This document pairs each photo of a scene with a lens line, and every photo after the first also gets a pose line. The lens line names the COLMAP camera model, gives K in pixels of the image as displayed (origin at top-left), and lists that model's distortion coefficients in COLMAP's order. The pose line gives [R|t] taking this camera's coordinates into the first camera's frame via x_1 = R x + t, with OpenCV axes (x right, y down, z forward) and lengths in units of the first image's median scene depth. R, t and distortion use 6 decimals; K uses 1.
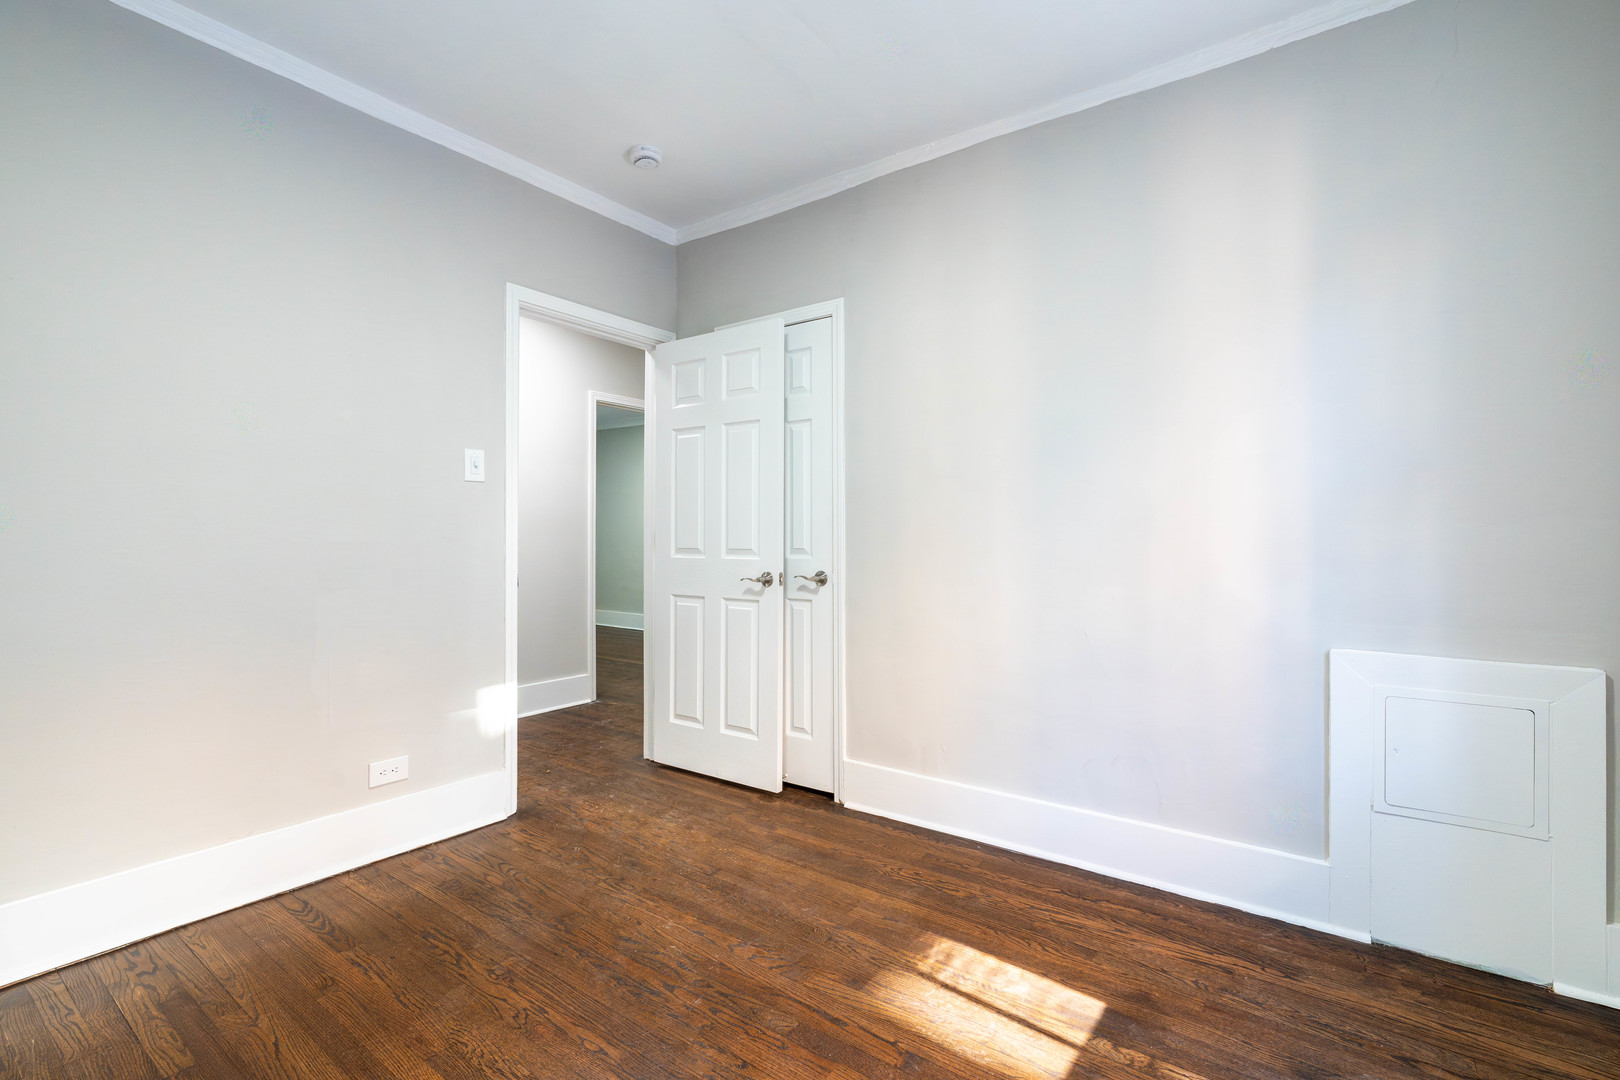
lens RADIAL K [[739.1, 0, 810.0], [0, 739.1, 540.0], [0, 0, 1]] dist [-0.028915, -0.000124]
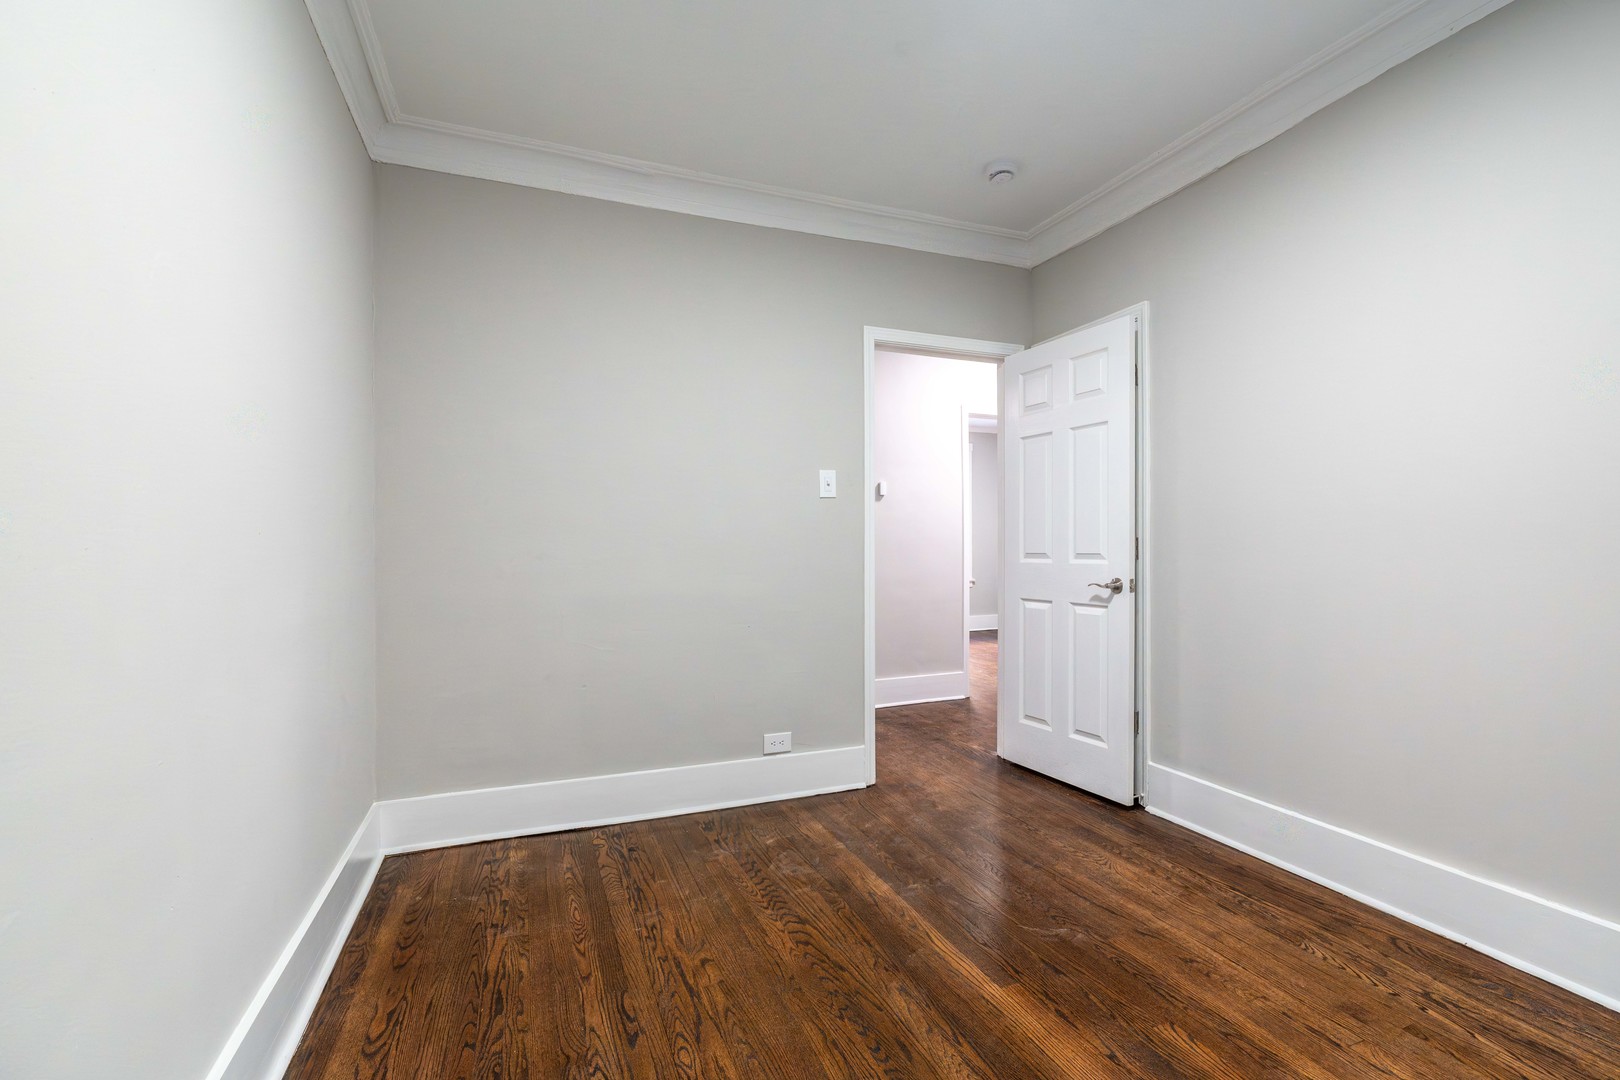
lens RADIAL K [[758.6, 0, 812.1], [0, 758.6, 555.6], [0, 0, 1]] dist [-0.001094, 0.000039]
pose [[0.866365, 0.005781, -0.499377, 0.093232], [0.001252, 0.999905, 0.013747, -0.000097], [0.499409, -0.012535, 0.866276, -0.065734]]
